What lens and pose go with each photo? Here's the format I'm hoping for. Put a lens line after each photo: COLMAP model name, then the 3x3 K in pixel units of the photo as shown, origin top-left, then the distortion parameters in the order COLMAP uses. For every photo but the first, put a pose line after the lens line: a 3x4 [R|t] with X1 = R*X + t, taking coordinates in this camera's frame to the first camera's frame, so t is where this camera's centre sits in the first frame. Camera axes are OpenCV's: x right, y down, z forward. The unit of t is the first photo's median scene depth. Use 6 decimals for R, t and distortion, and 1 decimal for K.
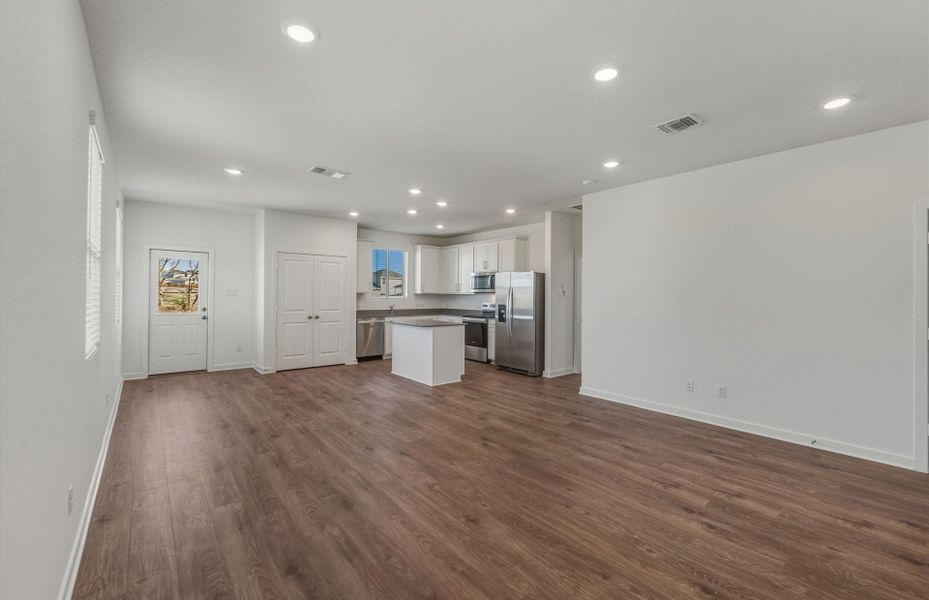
lens RADIAL K [[391.0, 0, 473.3], [0, 391.0, 291.1], [0, 0, 1]] dist [-0.000076, -0.000084]
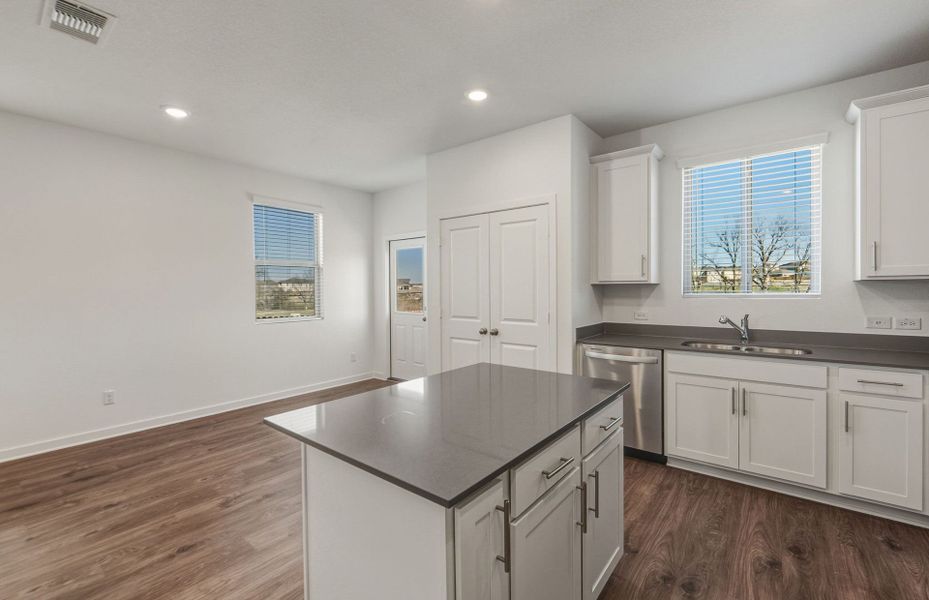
lens RADIAL K [[391.0, 0, 473.3], [0, 391.0, 291.1], [0, 0, 1]] dist [-0.000076, -0.000084]
pose [[0.191366, -0.002347, -0.981516, 0.044232], [0.012543, 0.999921, 0.000055, 0.004792], [0.981439, -0.012322, 0.191381, 0.370573]]
